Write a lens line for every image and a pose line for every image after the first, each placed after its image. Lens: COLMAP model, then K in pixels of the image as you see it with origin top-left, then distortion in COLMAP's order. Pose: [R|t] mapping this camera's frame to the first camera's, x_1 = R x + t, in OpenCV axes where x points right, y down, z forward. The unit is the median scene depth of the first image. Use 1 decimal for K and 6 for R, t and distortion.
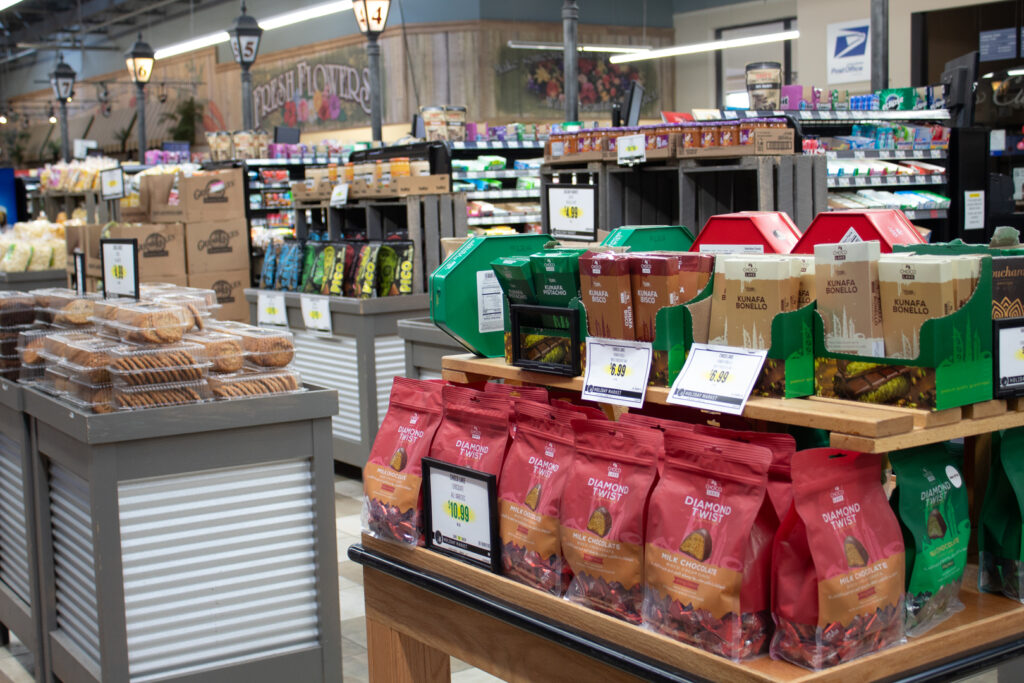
lens RADIAL K [[1396.2, 0, 512.3], [0, 1396.2, 340.6], [0, 0, 1]] dist [0.016821, 0.000000]
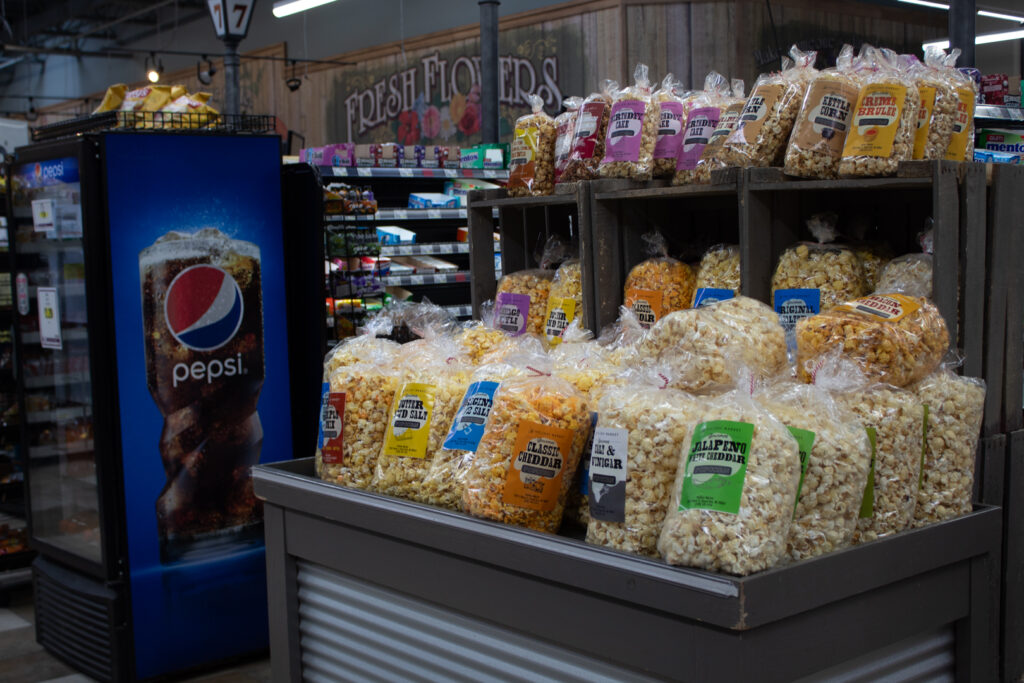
lens RADIAL K [[1292.9, 0, 512.2], [0, 1292.9, 342.7], [0, 0, 1]] dist [-0.008061, 0.000000]
pose [[0.996572, 0.000800, 0.082724, -0.163059], [0.001777, 0.999515, -0.031079, -0.030122], [-0.082709, 0.031120, 0.996088, 0.334372]]
